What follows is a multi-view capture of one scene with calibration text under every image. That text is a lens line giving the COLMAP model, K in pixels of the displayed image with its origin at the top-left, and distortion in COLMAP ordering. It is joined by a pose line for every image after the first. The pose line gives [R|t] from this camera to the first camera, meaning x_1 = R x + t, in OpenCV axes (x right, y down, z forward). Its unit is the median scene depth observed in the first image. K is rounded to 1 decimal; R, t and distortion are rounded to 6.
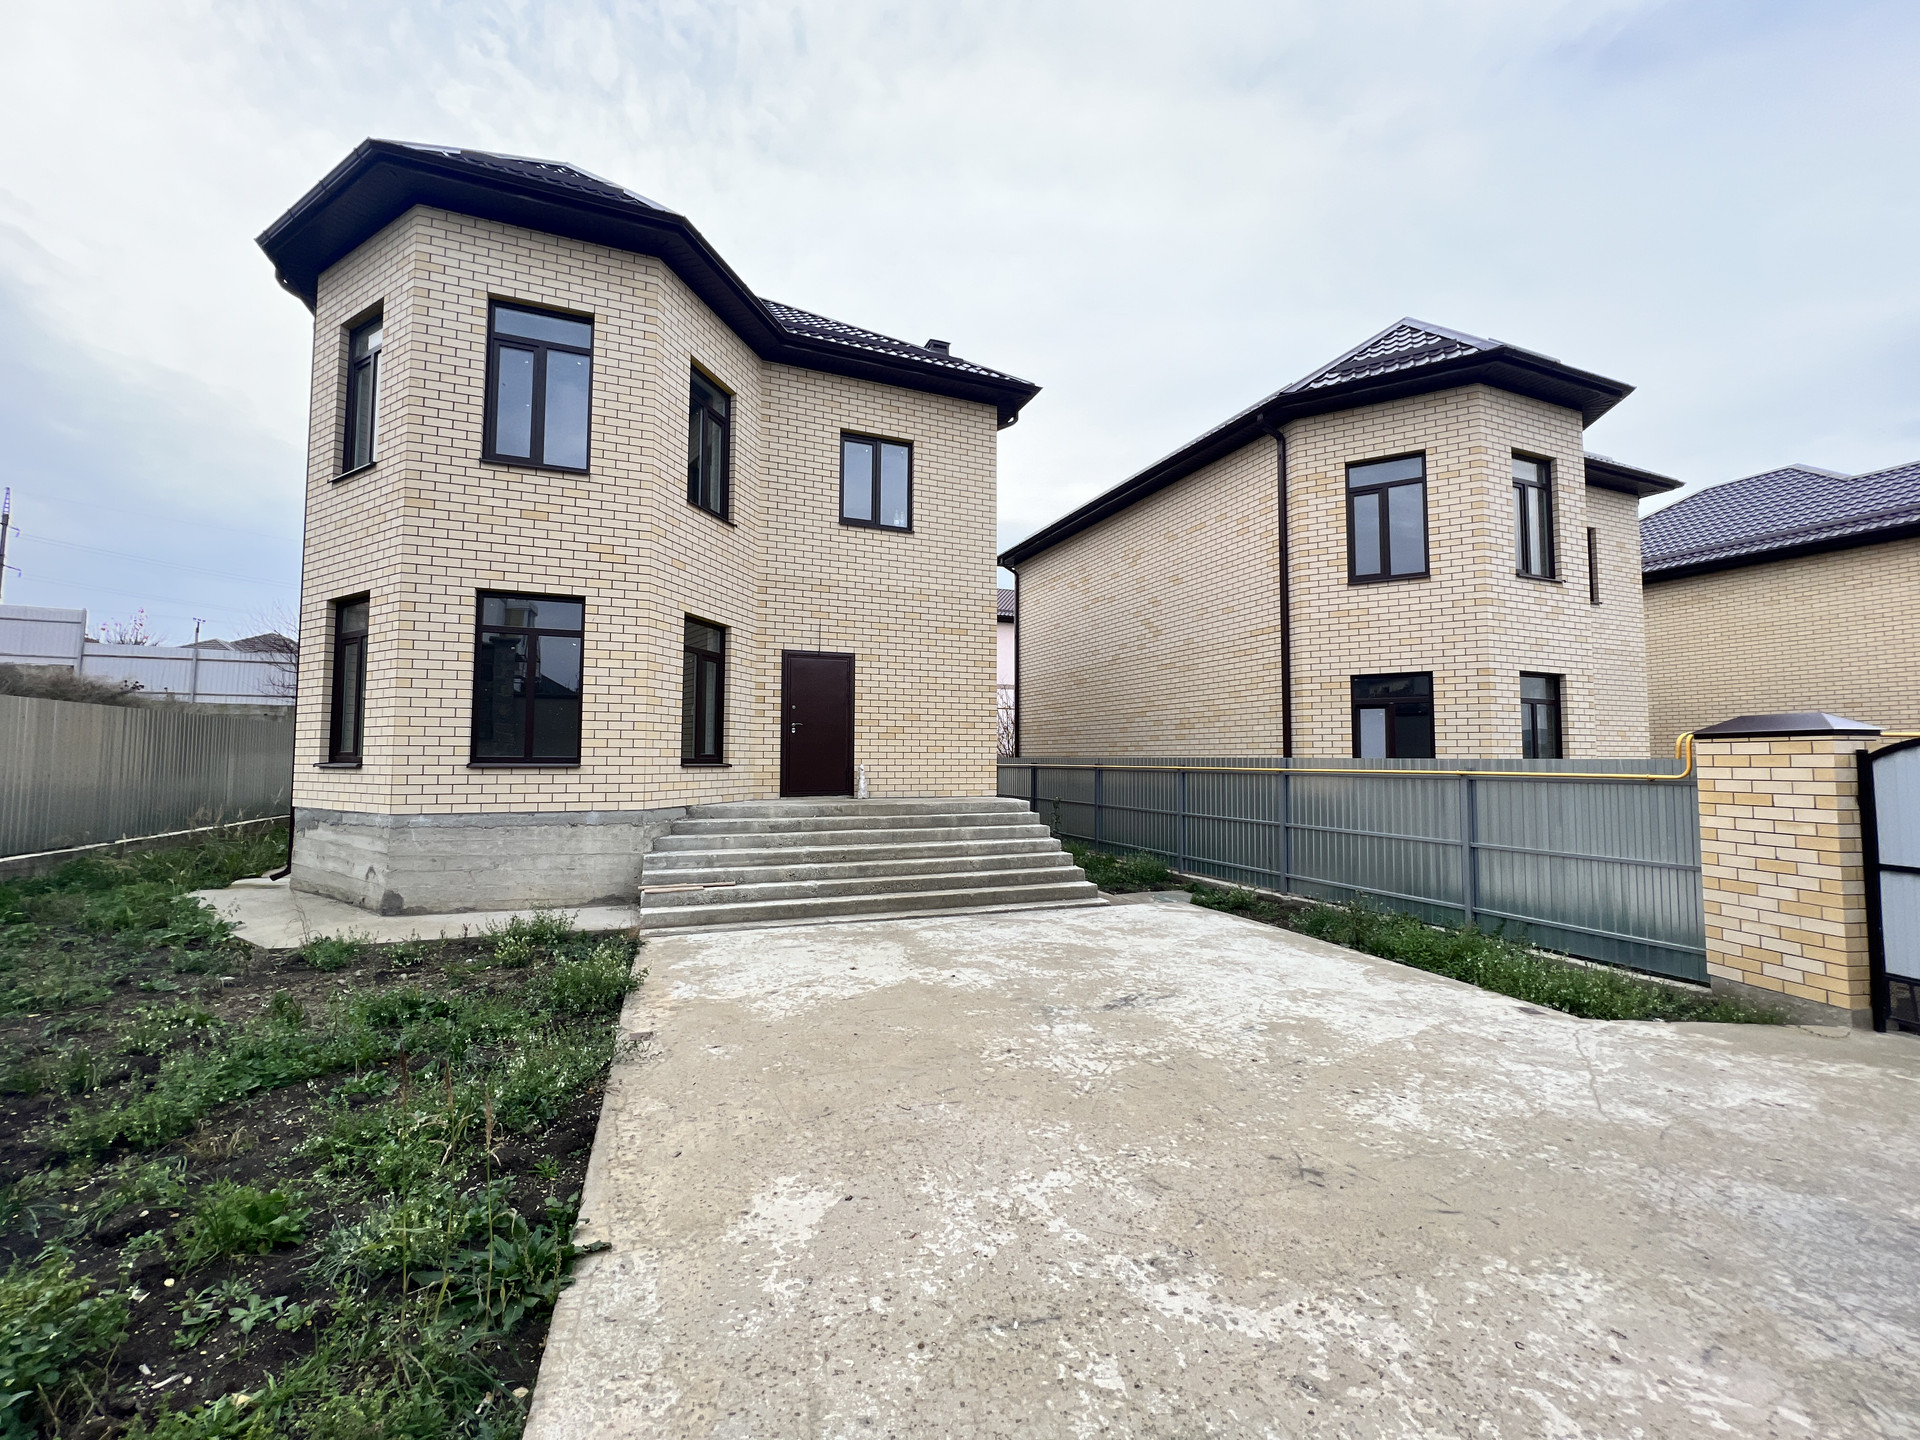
lens RADIAL K [[762.8, 0, 957.3], [0, 762.8, 716.8], [0, 0, 1]] dist [-0.005242, 0.000551]
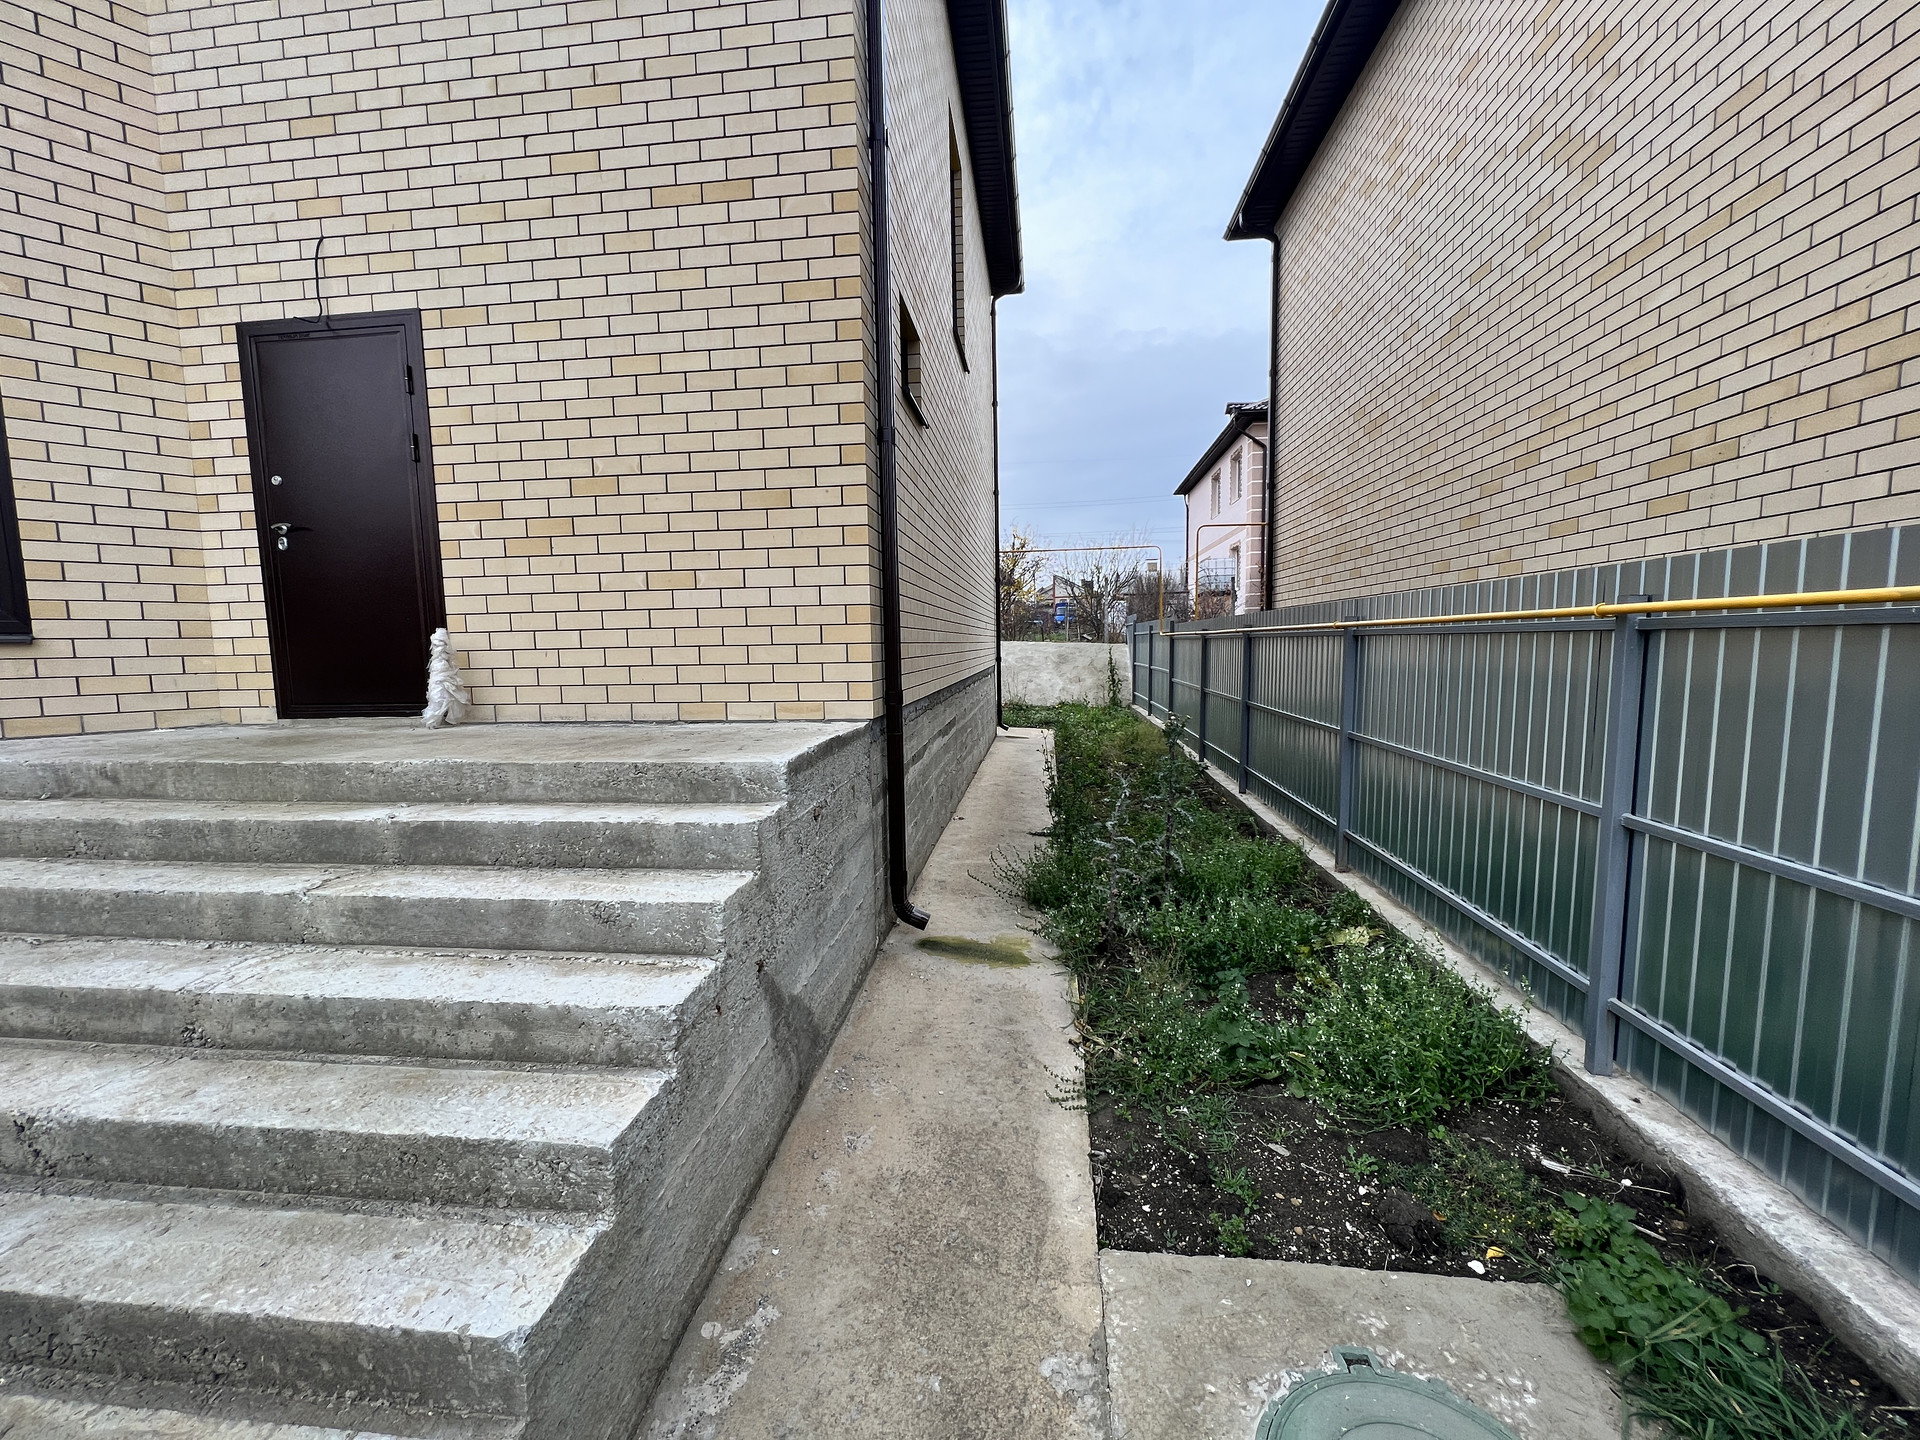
lens RADIAL K [[758.3, 0, 960.0], [0, 758.3, 720.0], [0, 0, 1]] dist [-0.004192, -0.000221]
pose [[0.878631, 0.027125, -0.476731, 0.311086], [0.049594, 0.987802, 0.147607, 0.077932], [0.474919, -0.153335, 0.866568, 0.978144]]
